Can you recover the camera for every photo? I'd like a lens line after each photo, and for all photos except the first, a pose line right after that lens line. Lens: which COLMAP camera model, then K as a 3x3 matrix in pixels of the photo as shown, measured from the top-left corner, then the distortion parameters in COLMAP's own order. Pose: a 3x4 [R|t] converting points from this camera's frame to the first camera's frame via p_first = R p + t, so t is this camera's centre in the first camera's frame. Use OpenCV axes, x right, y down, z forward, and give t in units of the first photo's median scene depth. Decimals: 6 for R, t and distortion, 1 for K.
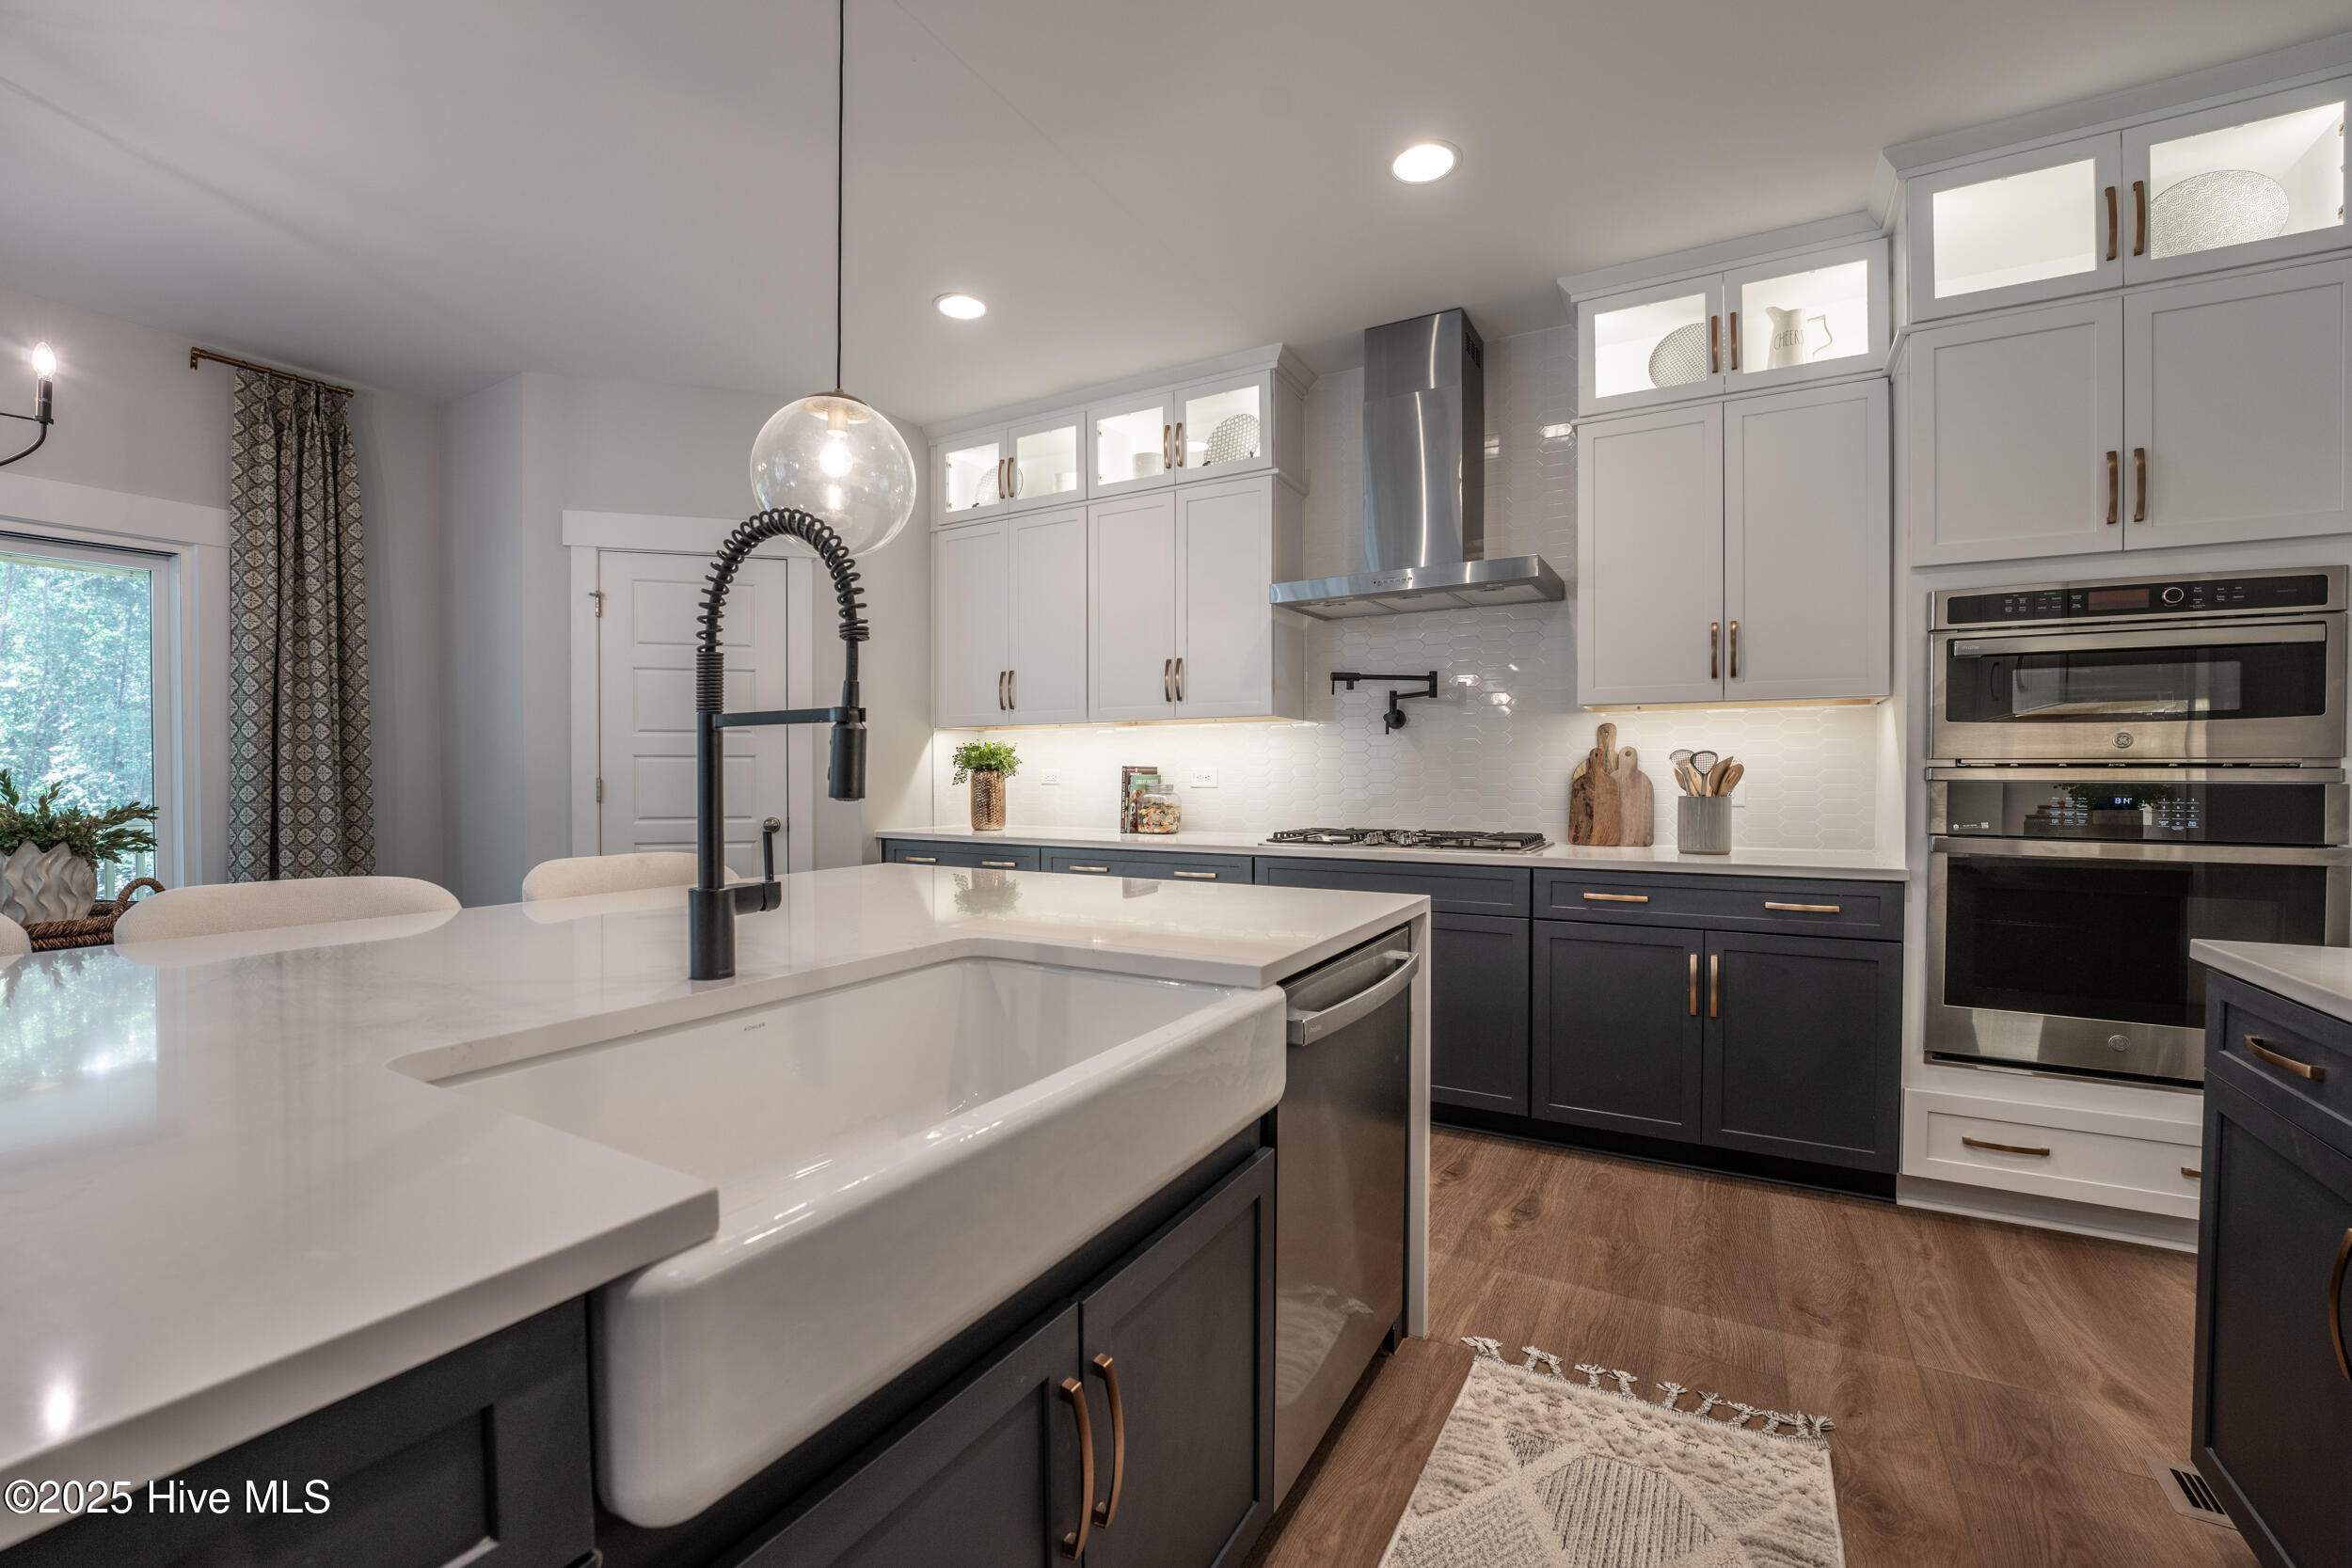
lens RADIAL K [[965.4, 0, 1196.0], [0, 965.4, 787.1], [0, 0, 1]] dist [-0.033614, 0.003752]
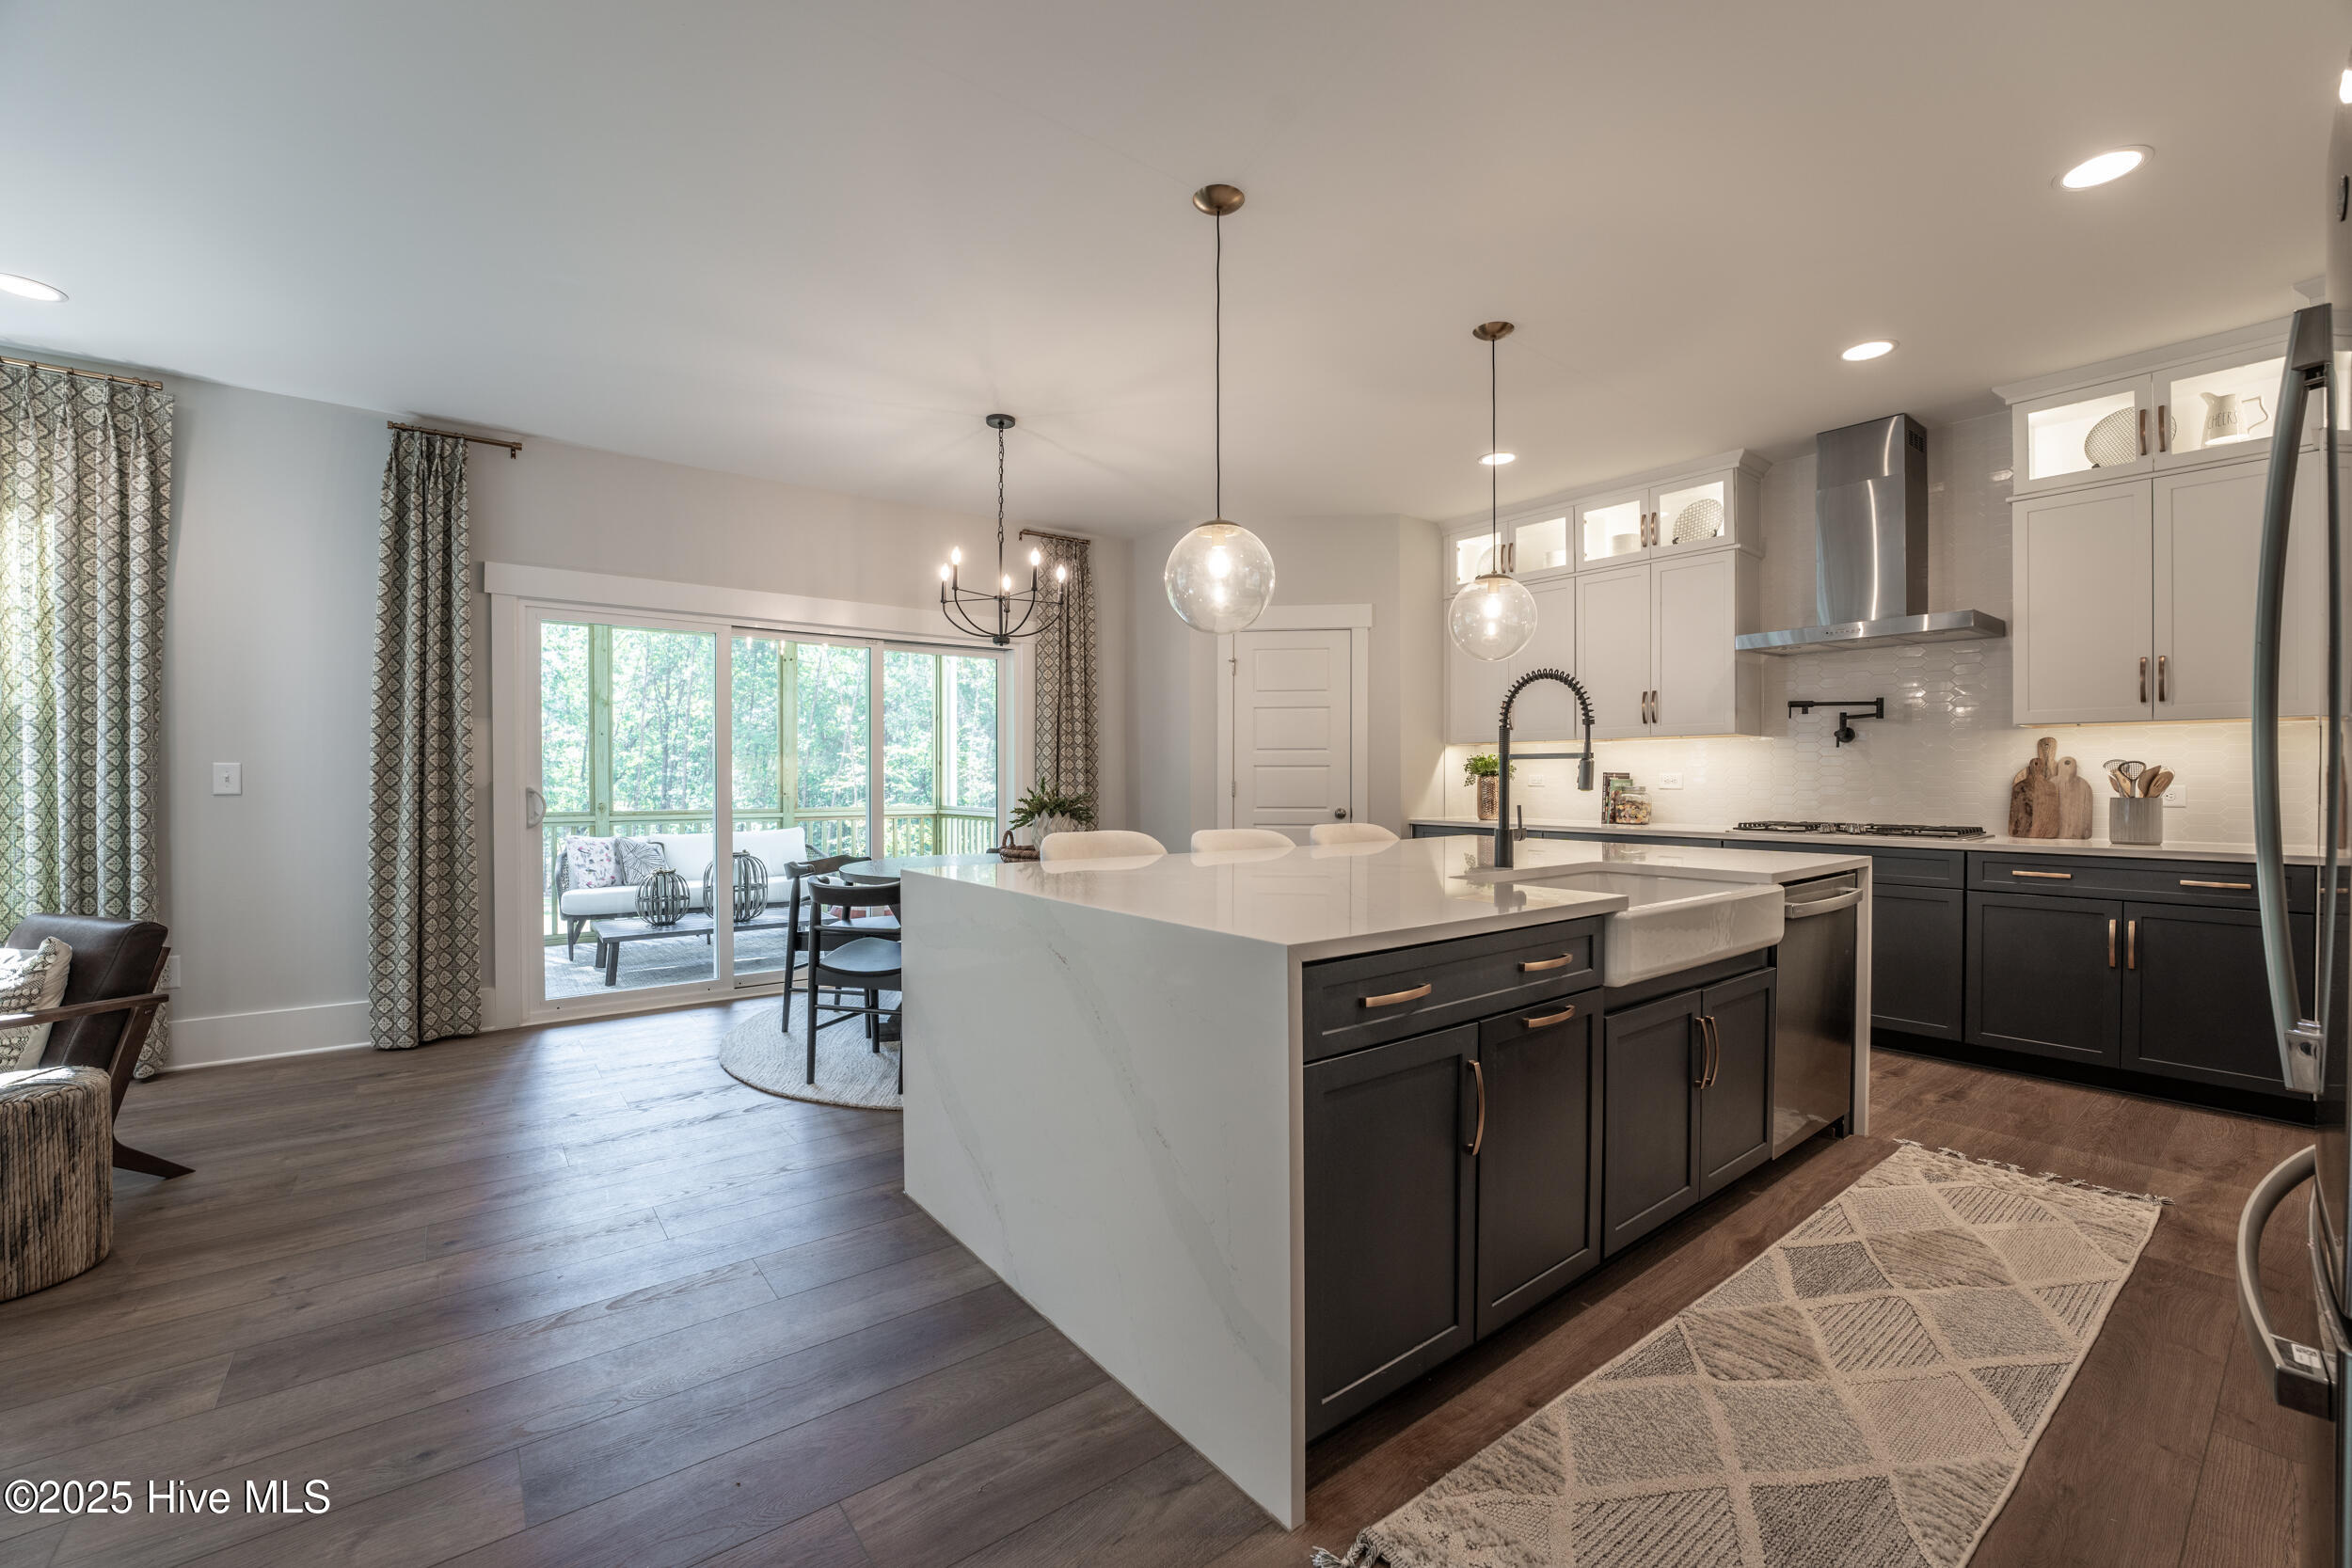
lens RADIAL K [[965.4, 0, 1183.0], [0, 965.4, 784.4], [0, 0, 1]] dist [-0.033614, 0.003752]
pose [[0.920386, 0.003347, -0.390996, -0.118707], [-0.005580, 0.999974, -0.004577, 0.004943], [0.390970, 0.006394, 0.920381, -0.552906]]
